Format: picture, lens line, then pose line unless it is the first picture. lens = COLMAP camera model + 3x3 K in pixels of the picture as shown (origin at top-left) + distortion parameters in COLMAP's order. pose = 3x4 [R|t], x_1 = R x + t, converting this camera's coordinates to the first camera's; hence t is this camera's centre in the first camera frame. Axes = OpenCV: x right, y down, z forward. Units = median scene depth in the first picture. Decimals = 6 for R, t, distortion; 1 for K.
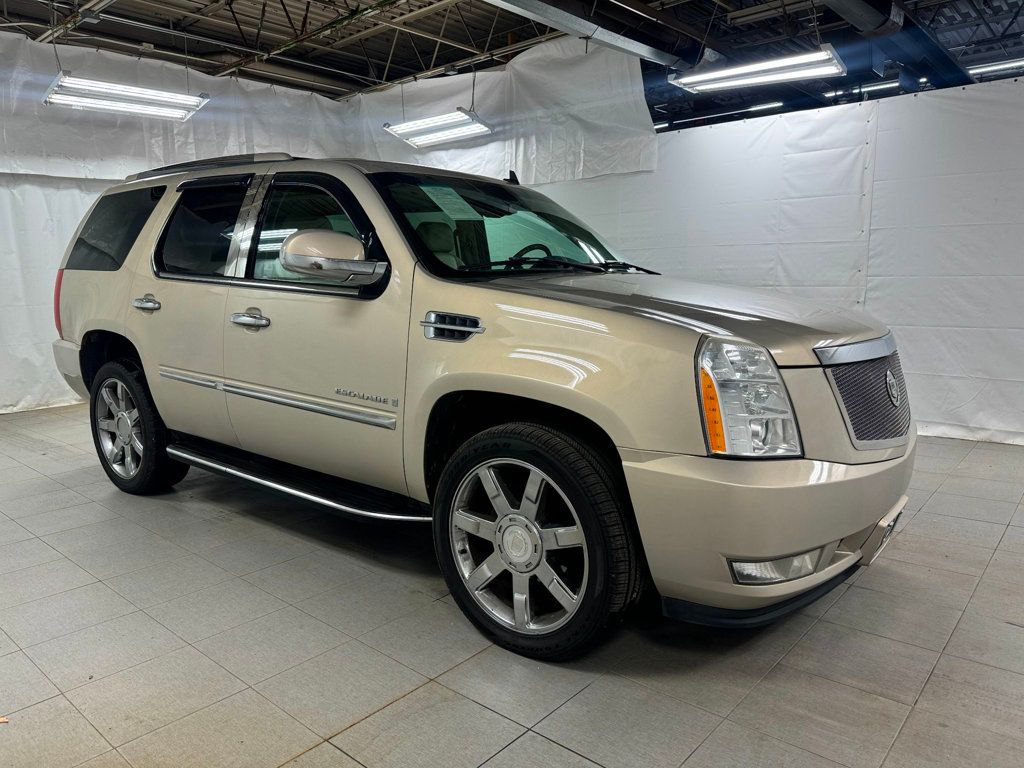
lens RADIAL K [[736.6, 0, 511.4], [0, 736.6, 378.2], [0, 0, 1]] dist [0.009252, -0.018295]
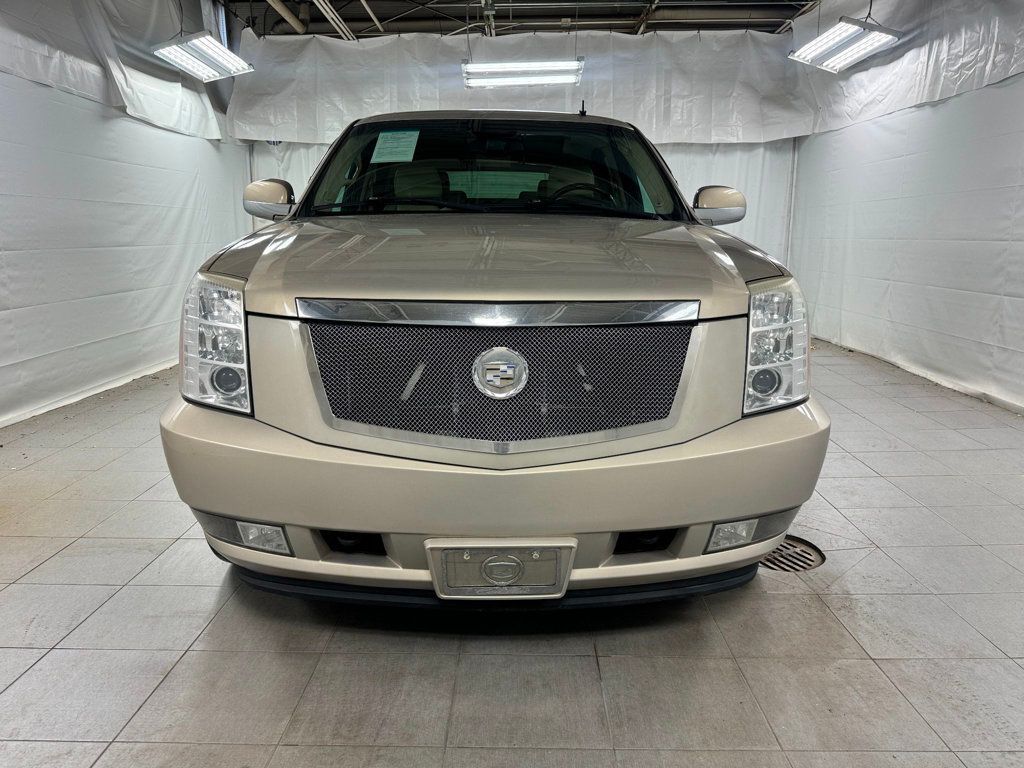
lens RADIAL K [[736.6, 0, 506.0], [0, 736.6, 384.2], [0, 0, 1]] dist [0.009252, -0.018295]
pose [[0.630931, 0.162332, -0.758666, 0.361675], [-0.112680, 0.986670, 0.117409, -0.020385], [0.767613, 0.011410, 0.640812, 0.190447]]
